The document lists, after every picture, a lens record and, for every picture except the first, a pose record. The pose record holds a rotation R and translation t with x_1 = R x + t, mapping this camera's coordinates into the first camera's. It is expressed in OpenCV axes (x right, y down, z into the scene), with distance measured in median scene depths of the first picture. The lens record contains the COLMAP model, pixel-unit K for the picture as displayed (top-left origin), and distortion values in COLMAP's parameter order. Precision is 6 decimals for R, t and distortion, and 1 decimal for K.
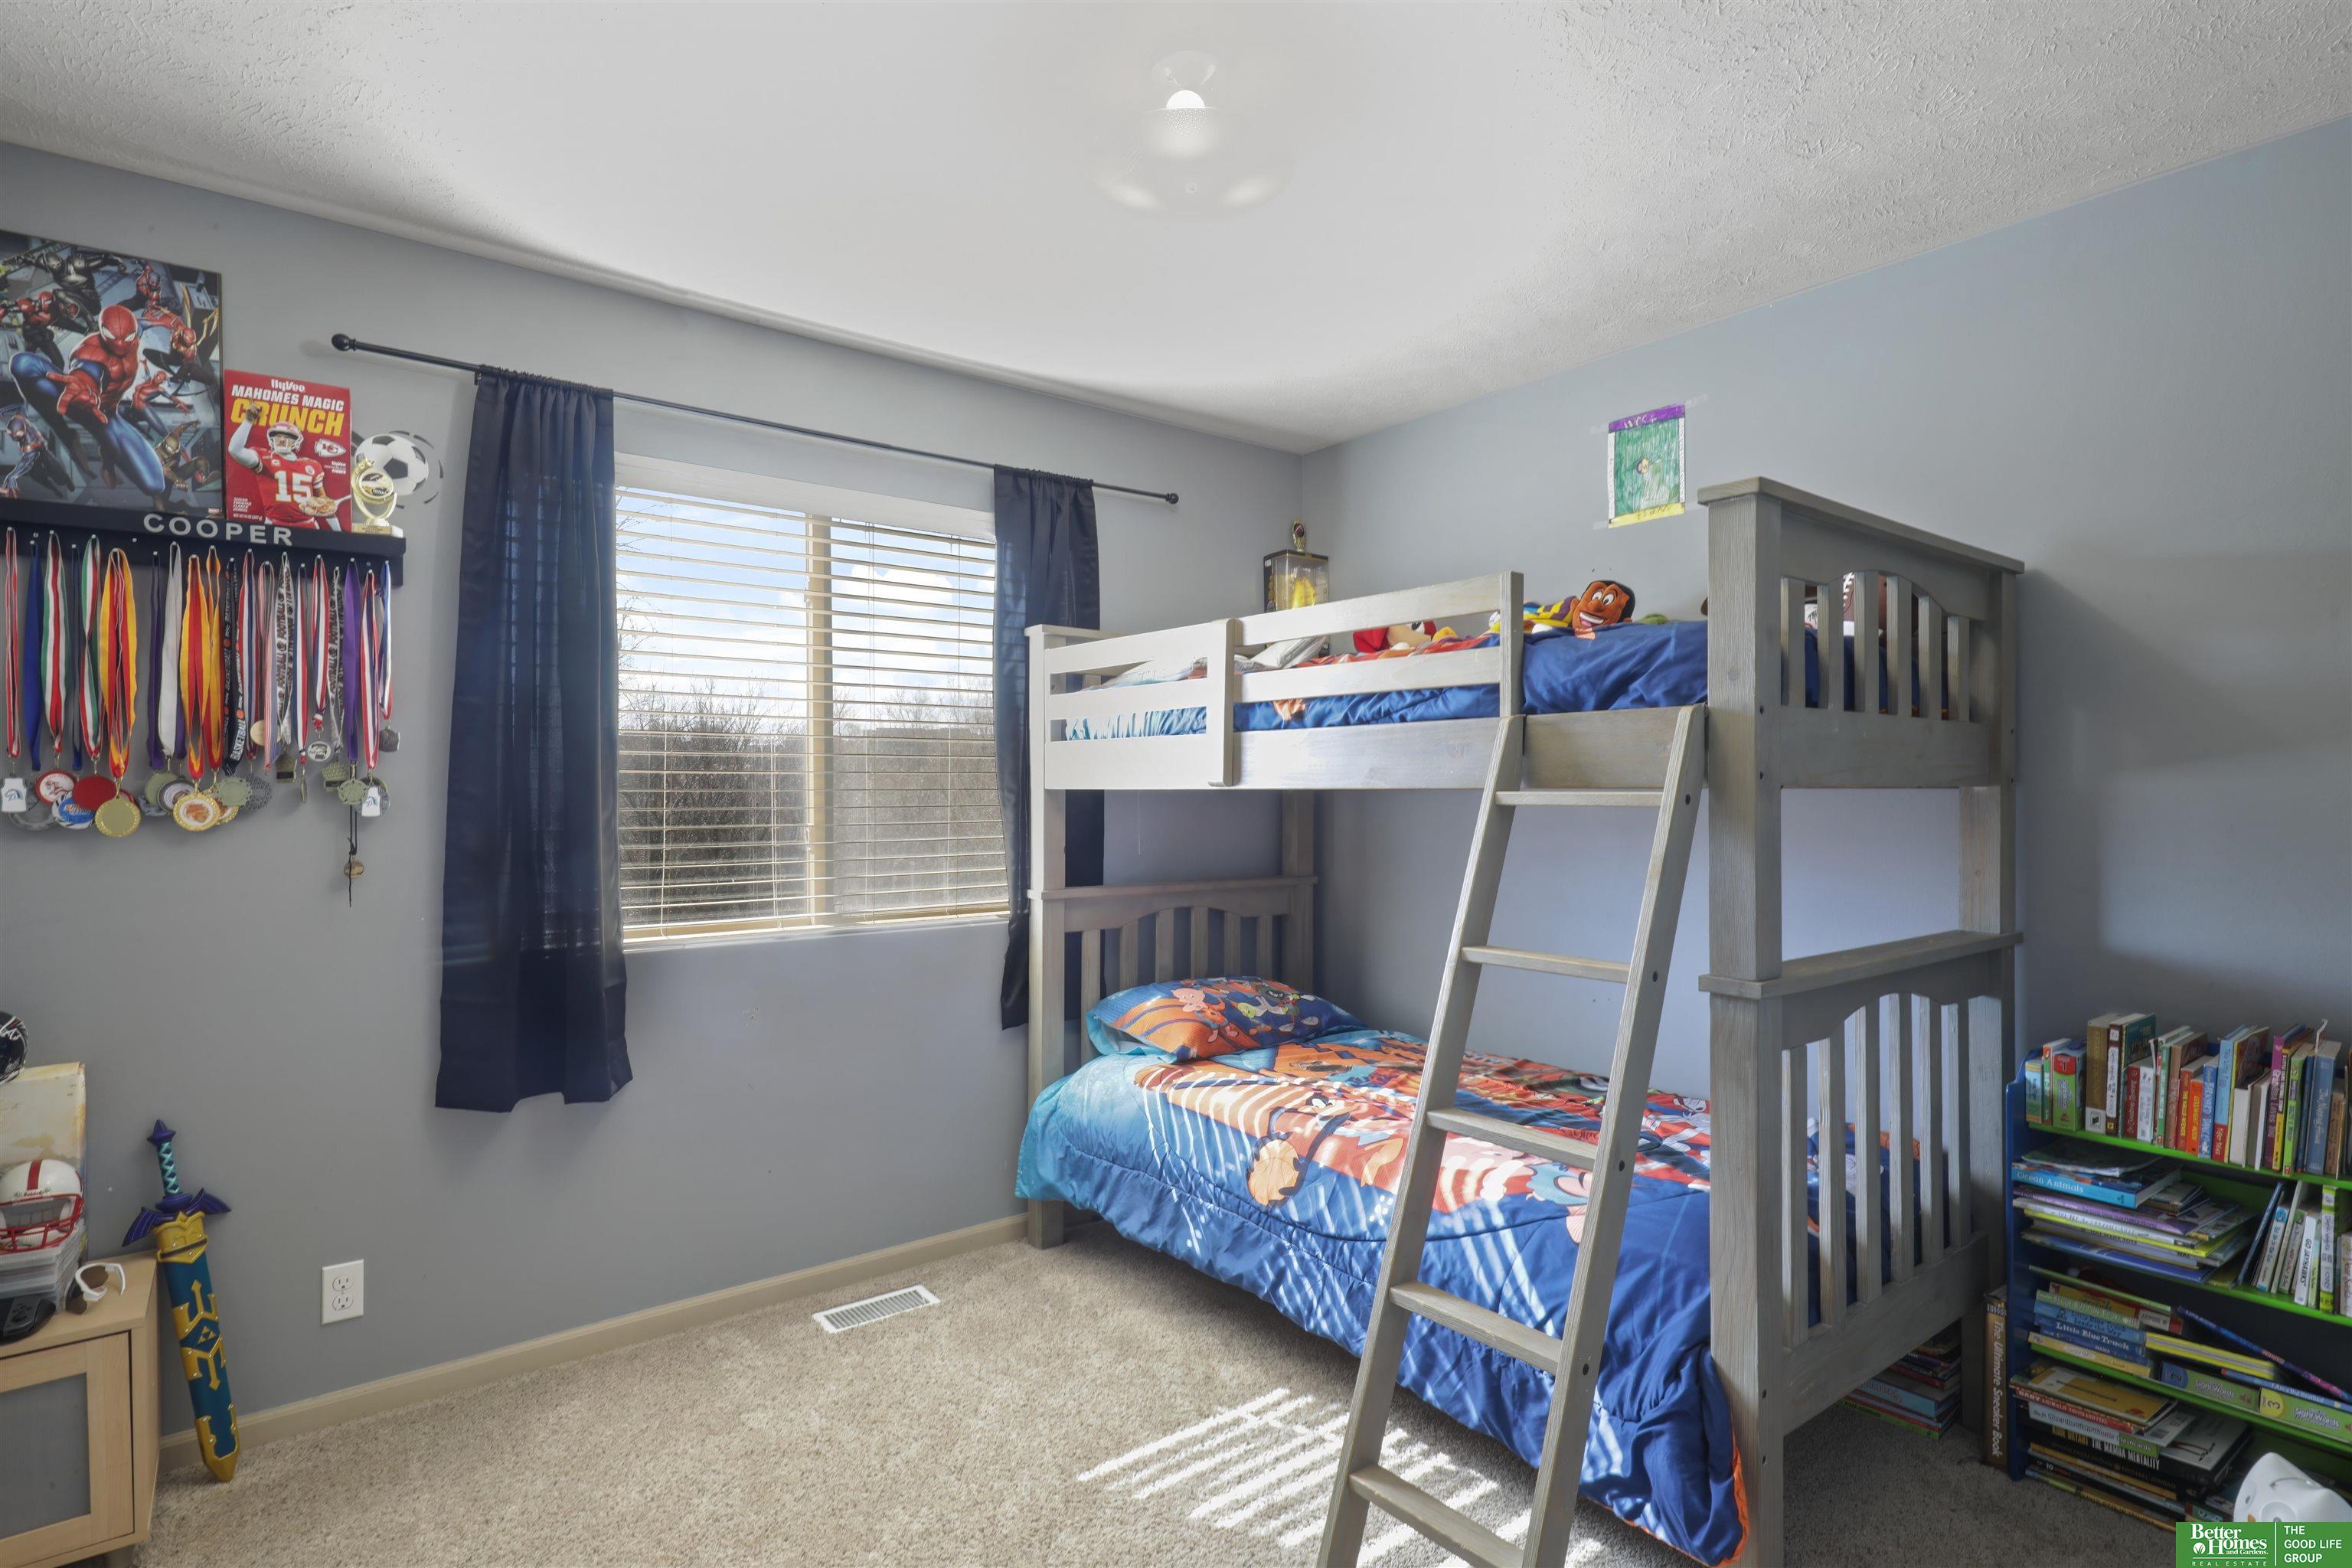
lens RADIAL K [[1245.7, 0, 1176.0], [0, 1245.7, 784.0], [0, 0, 1]] dist [-0.000380, -0.000319]
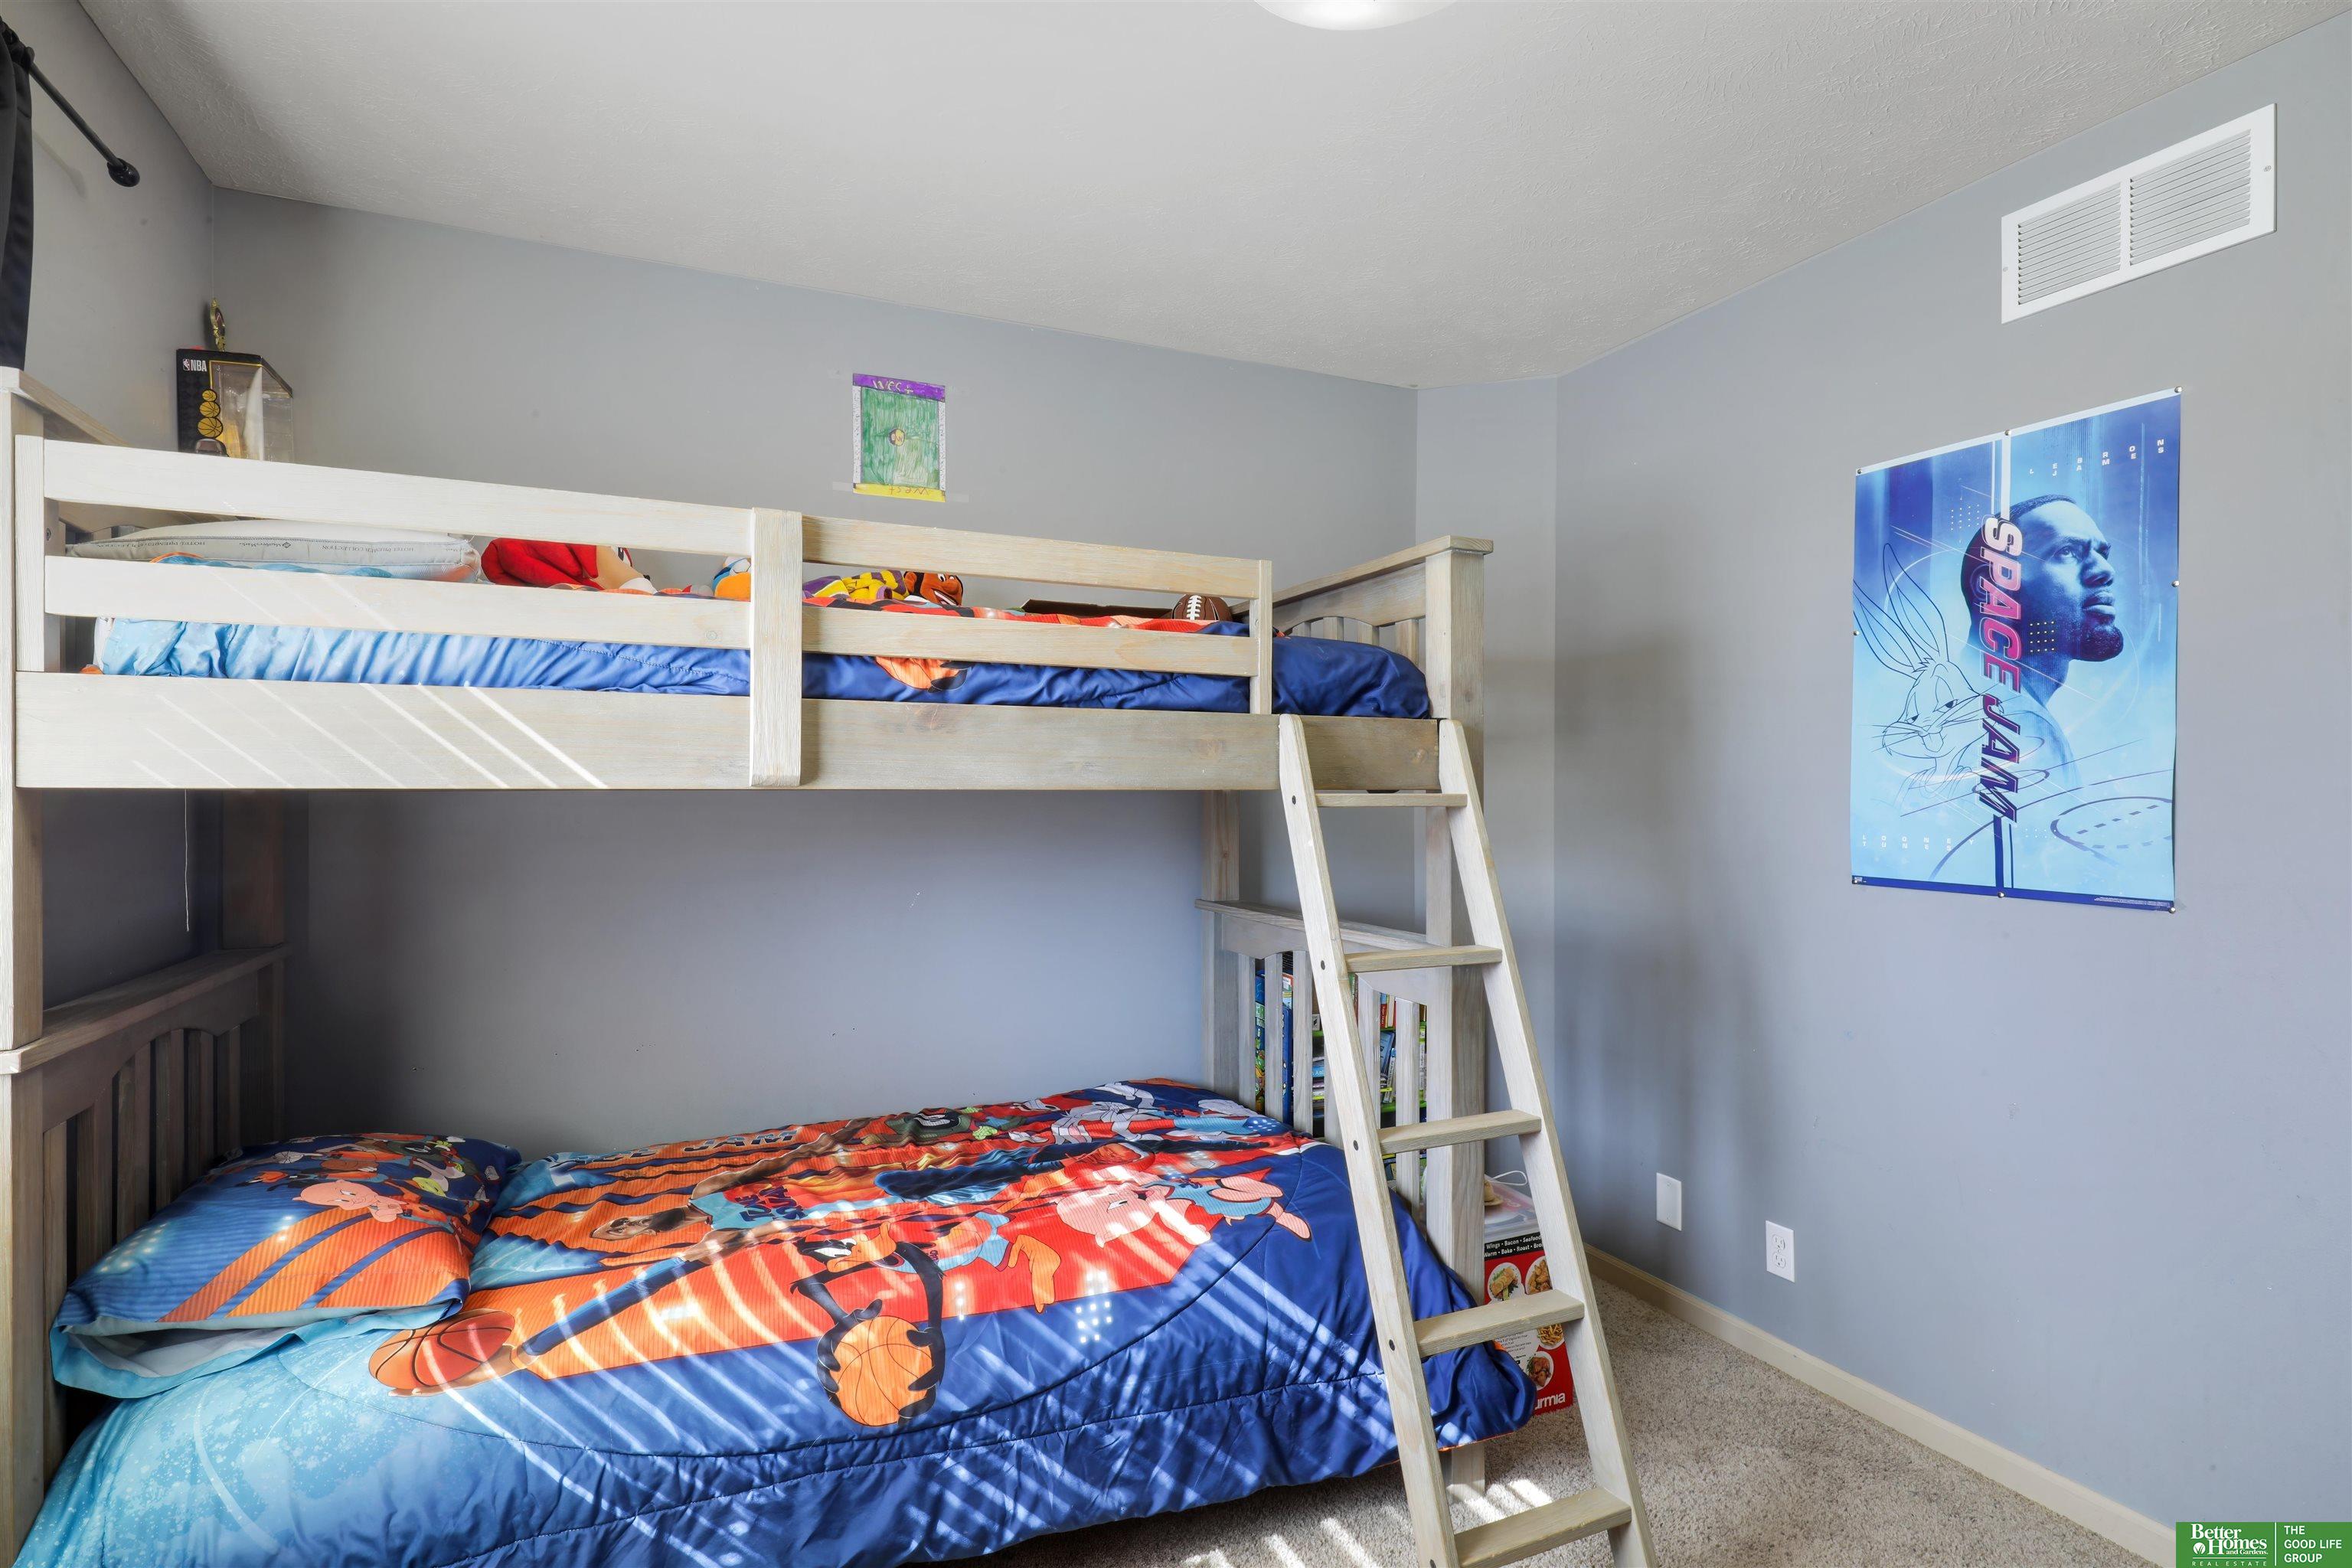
lens RADIAL K [[1191.3, 0, 1176.0], [0, 1191.3, 784.0], [0, 0, 1]] dist [0.000424, -0.000262]
pose [[0.194236, 0.004552, 0.980944, -0.528362], [-0.005238, 0.999980, -0.003603, 0.002247], [-0.980941, -0.004438, 0.194256, 0.747261]]
